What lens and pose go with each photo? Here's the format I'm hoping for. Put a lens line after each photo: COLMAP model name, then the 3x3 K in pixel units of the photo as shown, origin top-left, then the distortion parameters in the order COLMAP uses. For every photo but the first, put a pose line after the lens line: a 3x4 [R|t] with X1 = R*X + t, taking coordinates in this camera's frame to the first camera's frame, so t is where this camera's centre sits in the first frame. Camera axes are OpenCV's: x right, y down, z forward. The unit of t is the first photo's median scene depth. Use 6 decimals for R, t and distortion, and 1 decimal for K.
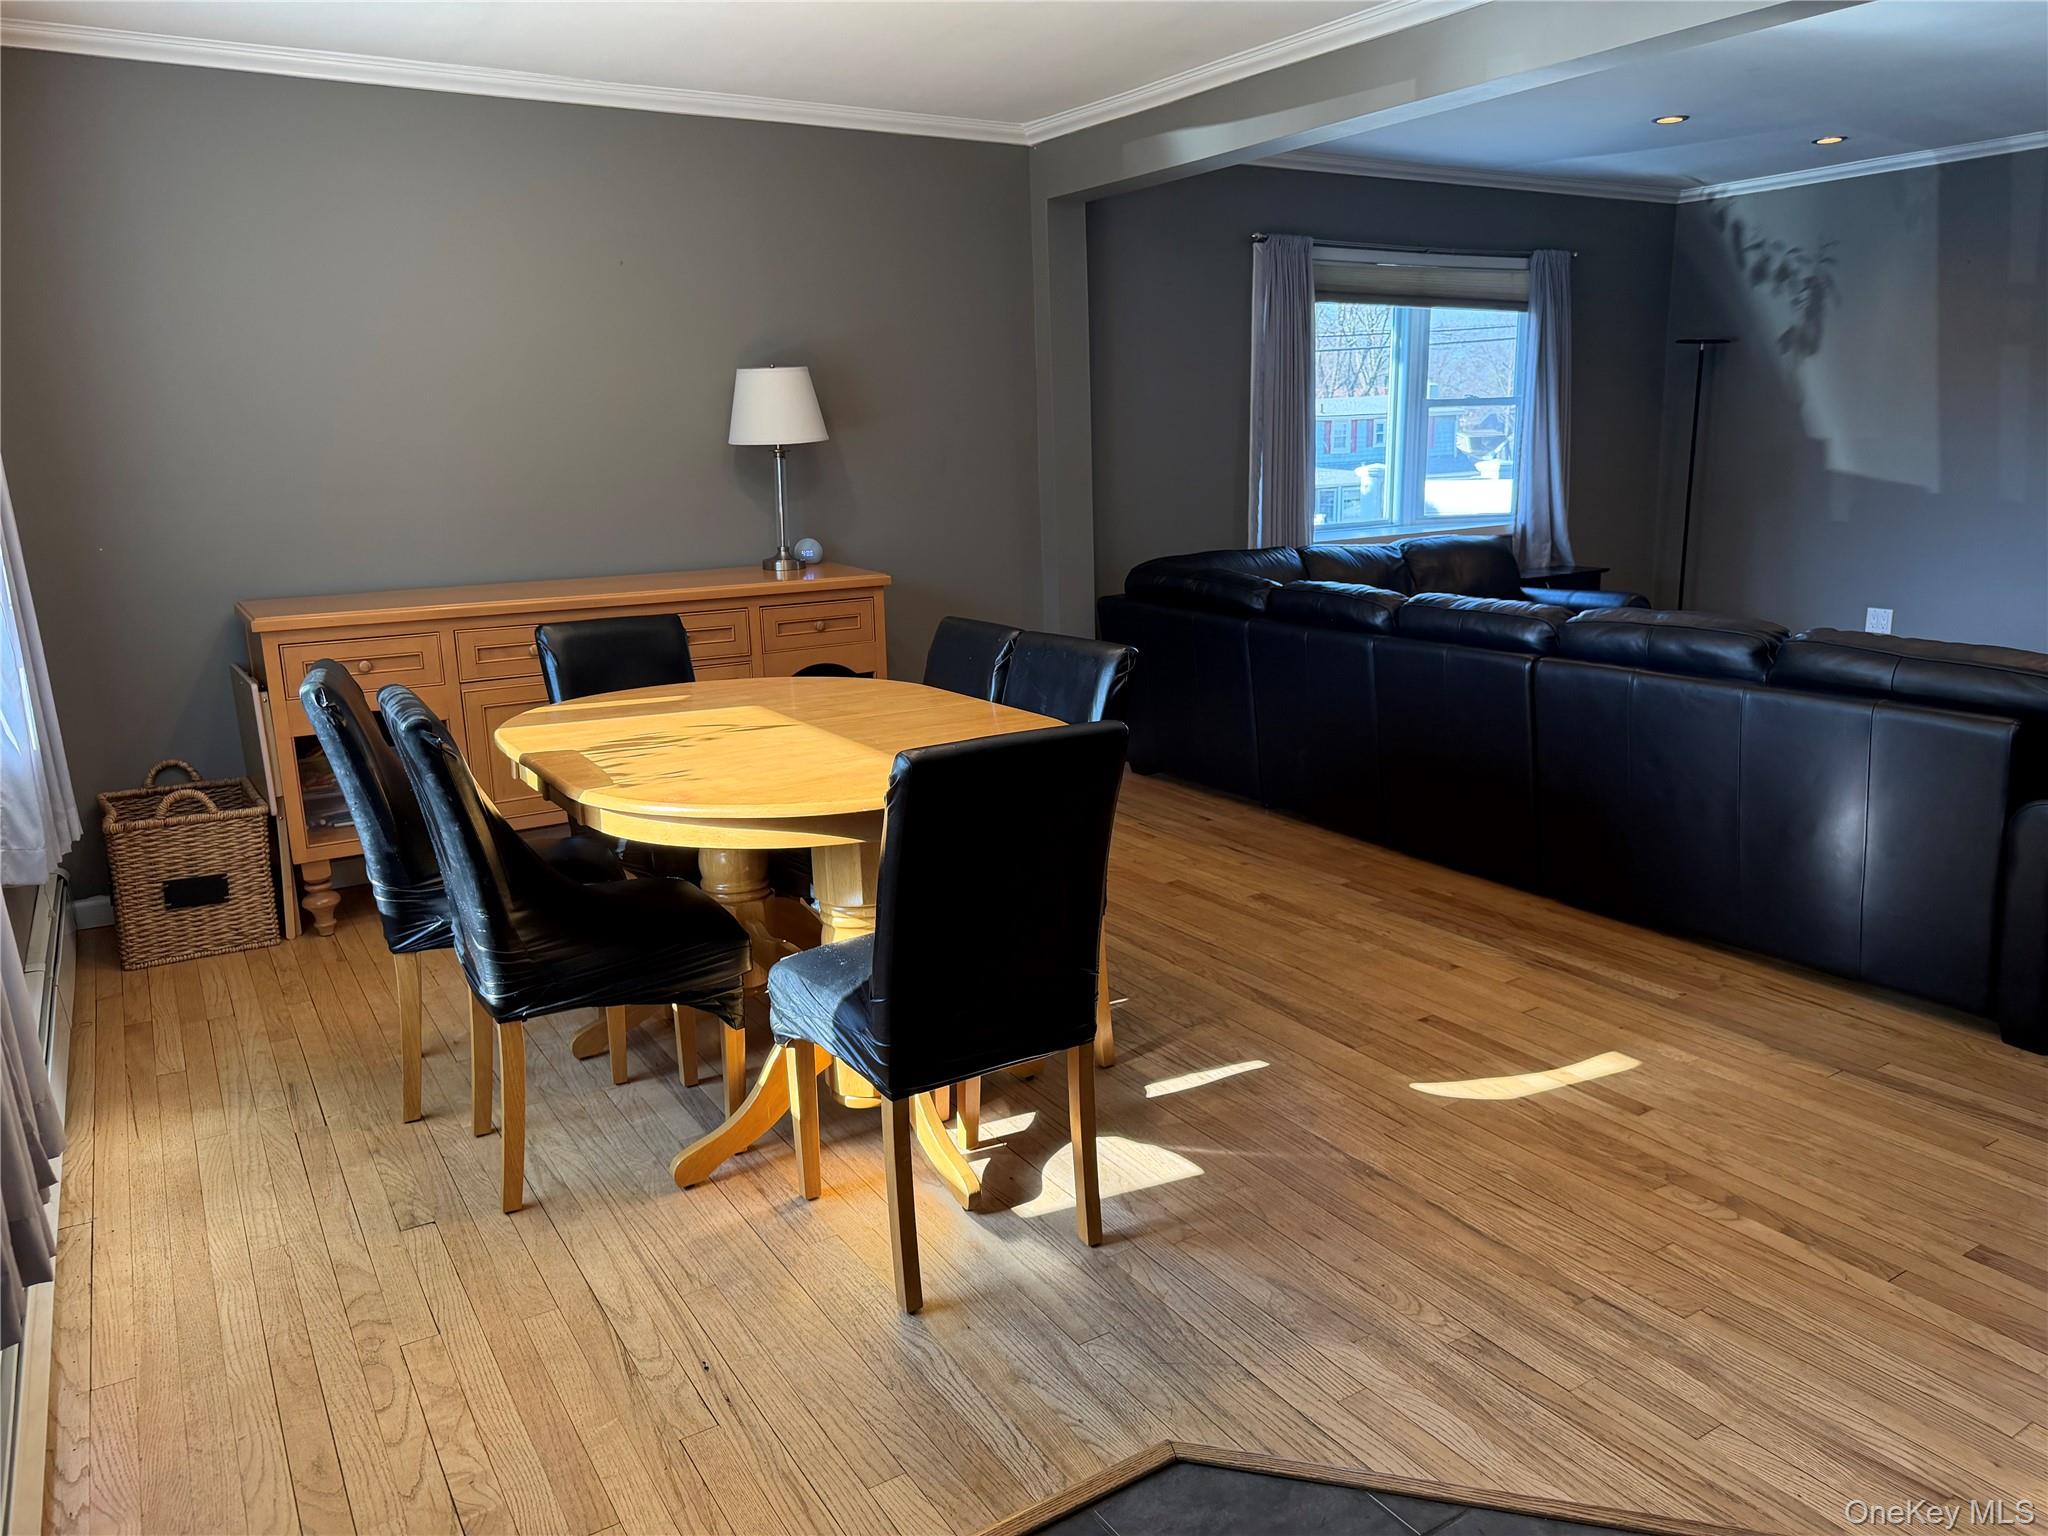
lens RADIAL K [[1421.0, 0, 1024.0], [0, 1421.0, 768.0], [0, 0, 1]] dist [0.001010, -0.003651]
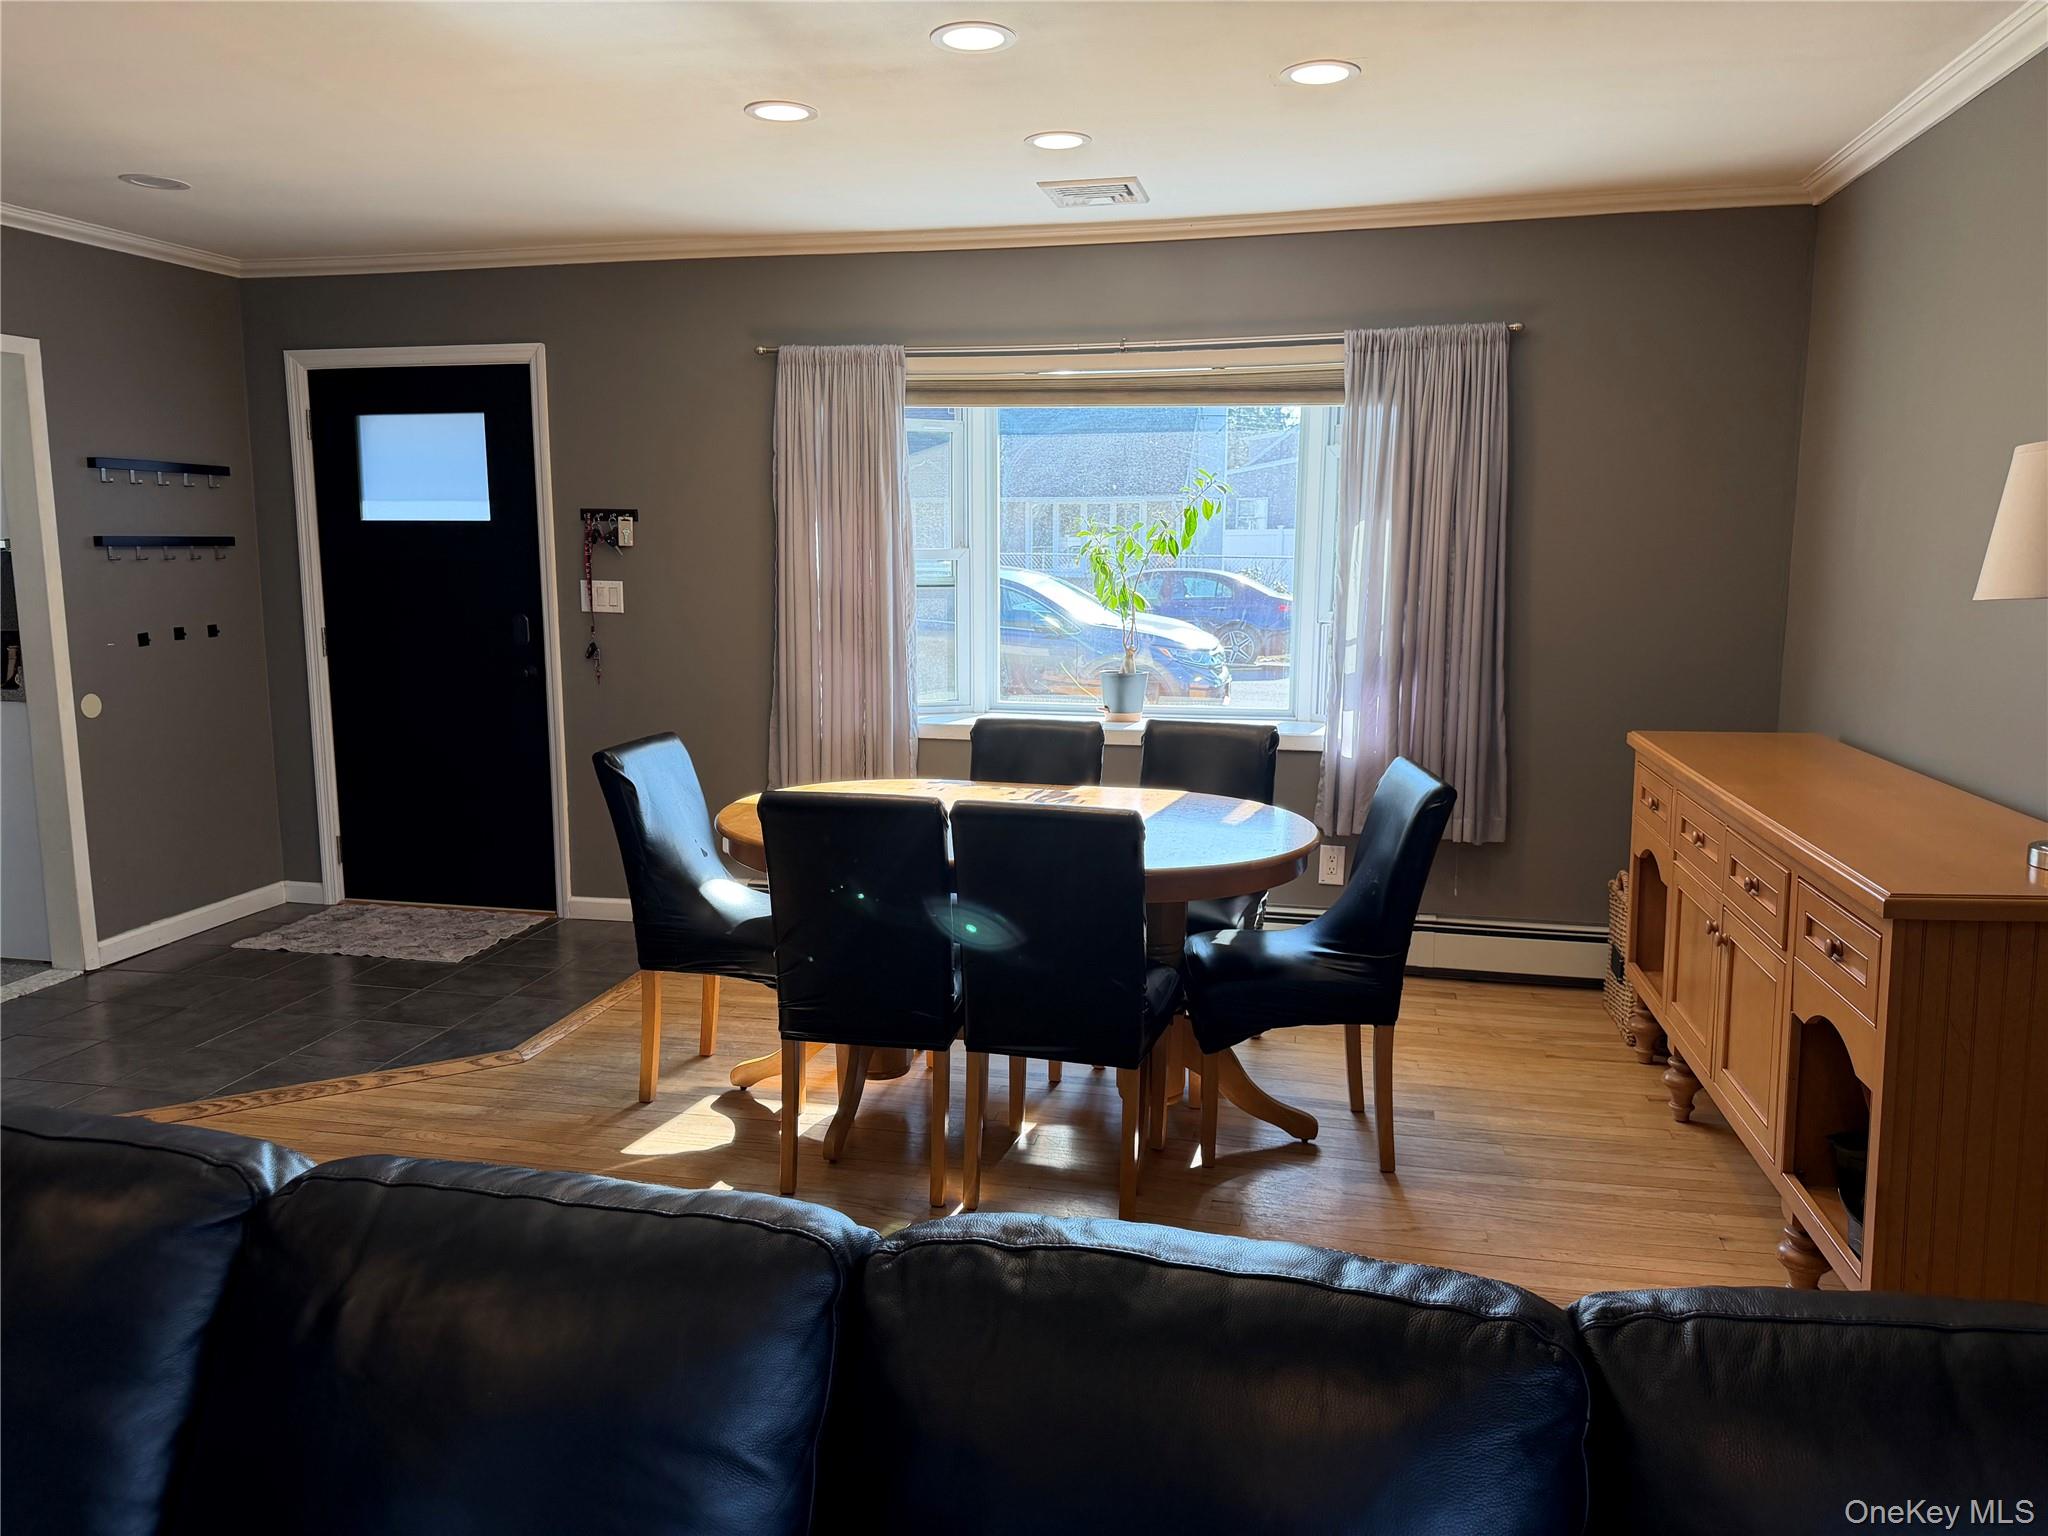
lens RADIAL K [[1469.3, 0, 1017.1], [0, 1469.3, 780.1], [0, 0, 1]] dist [0.047695, -0.045594]
pose [[-0.715633, 0.133423, -0.685615, 0.520896], [-0.142656, 0.932976, 0.330462, -0.365135], [0.683753, 0.334296, -0.648635, 1.412284]]
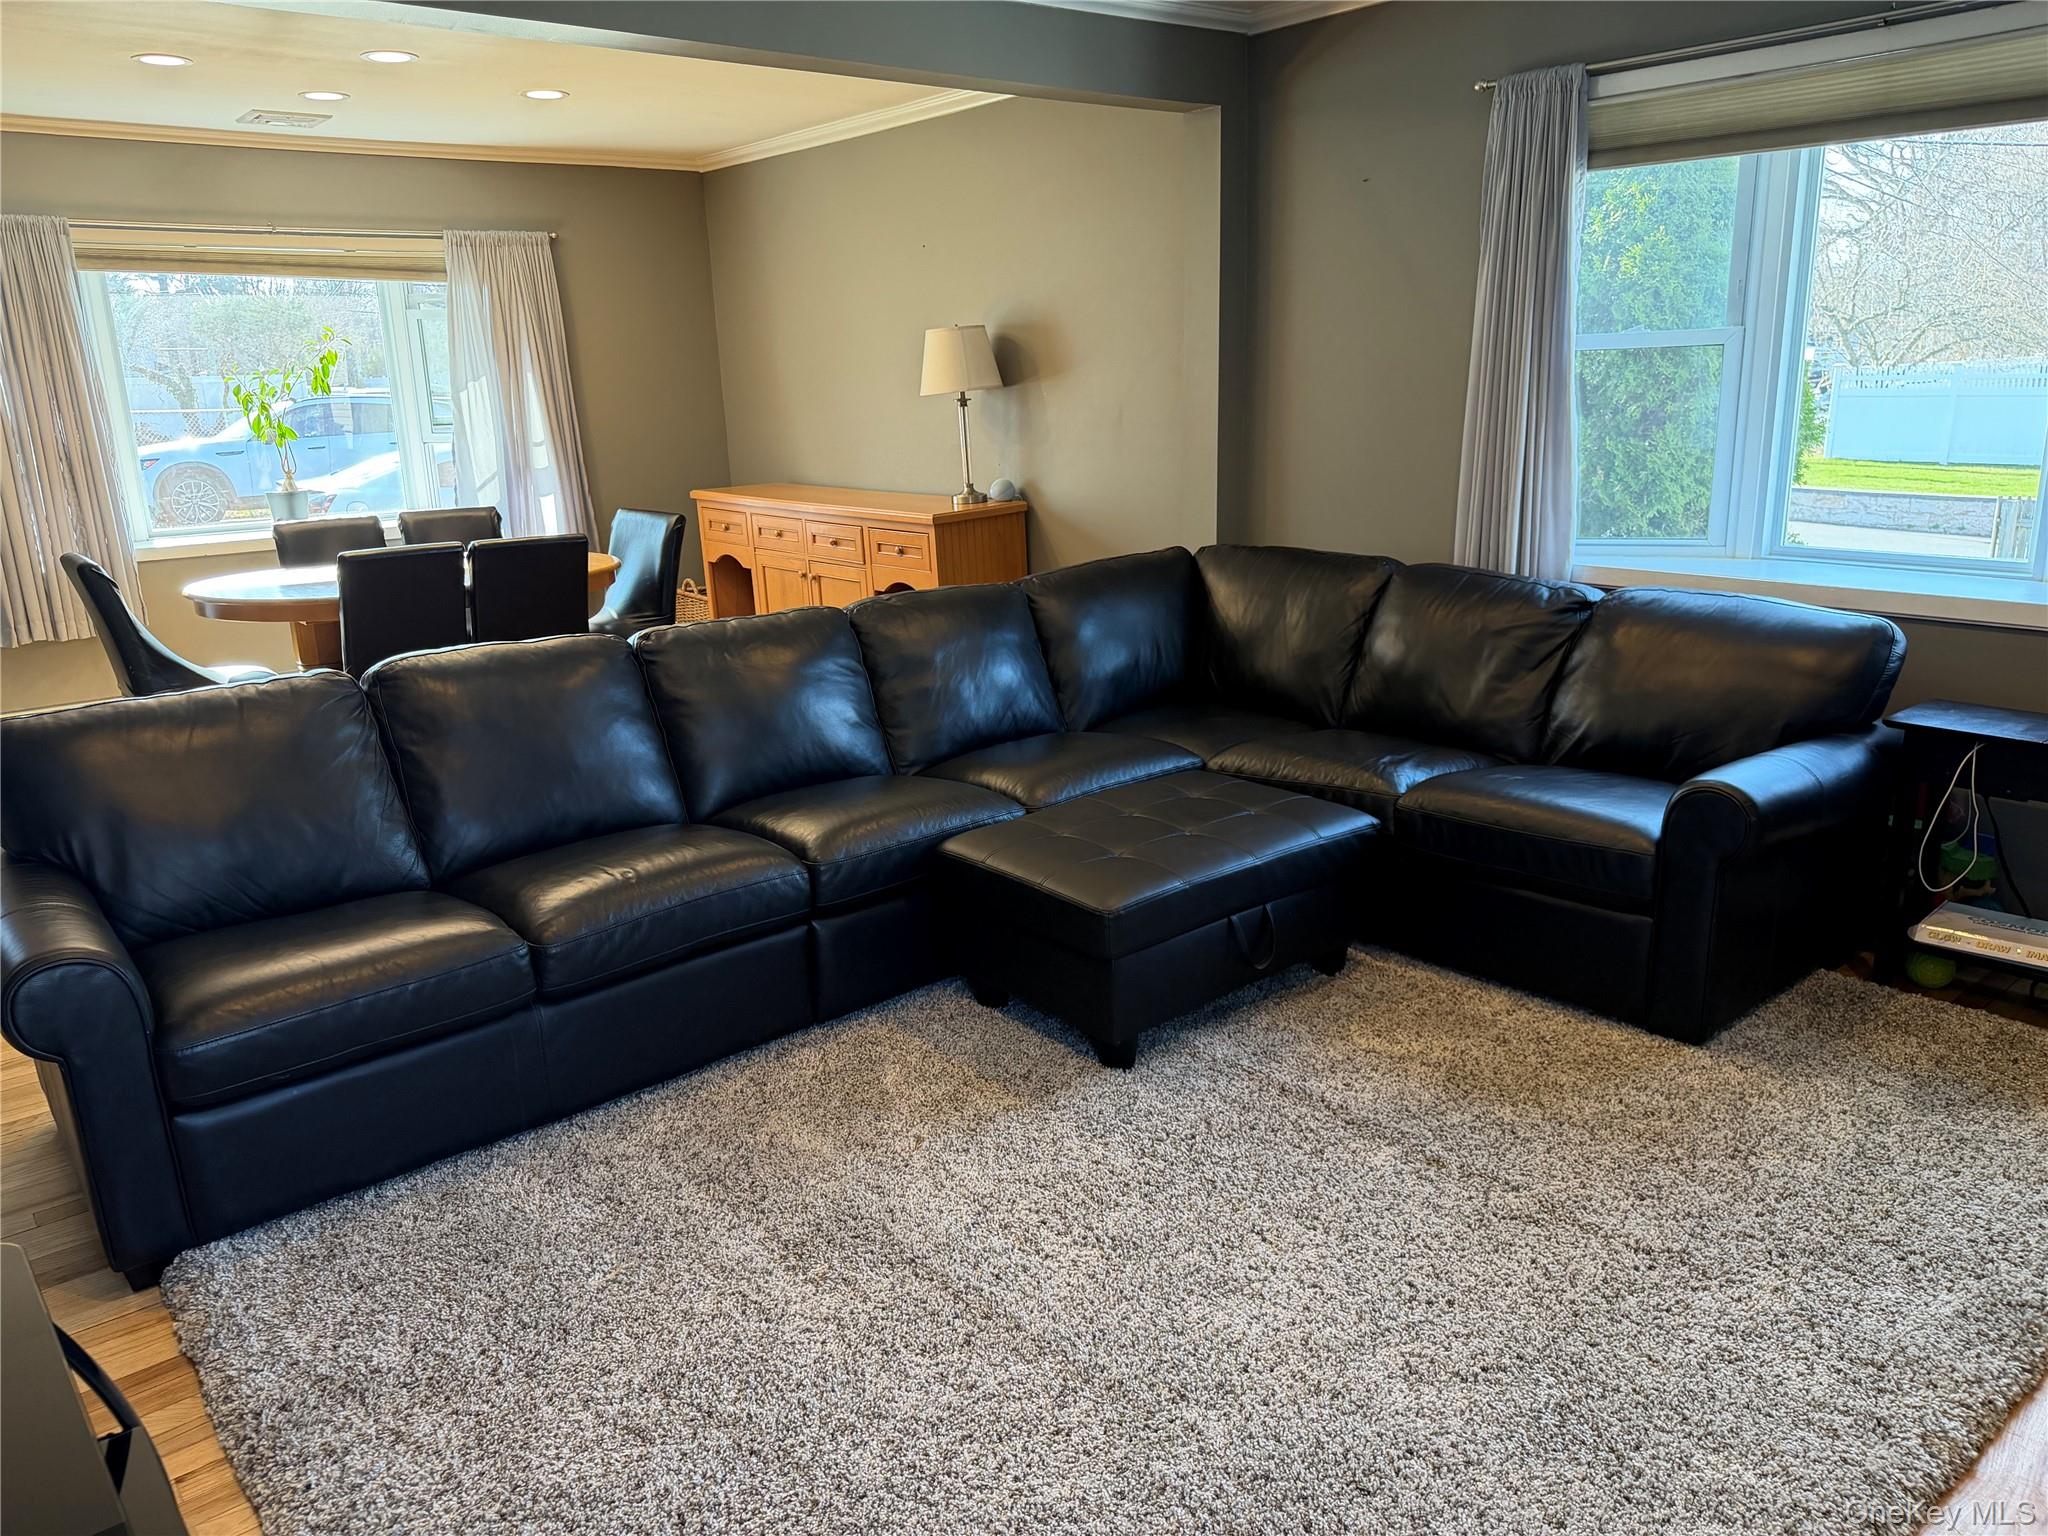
lens RADIAL K [[1471.0, 0, 1019.9], [0, 1471.0, 770.3], [0, 0, 1]] dist [0.003469, -0.000388]
pose [[0.132326, 0.284138, -0.949608, 1.352622], [-0.202652, 0.945552, 0.254685, -0.324829], [0.970269, 0.158739, 0.182703, 1.129101]]
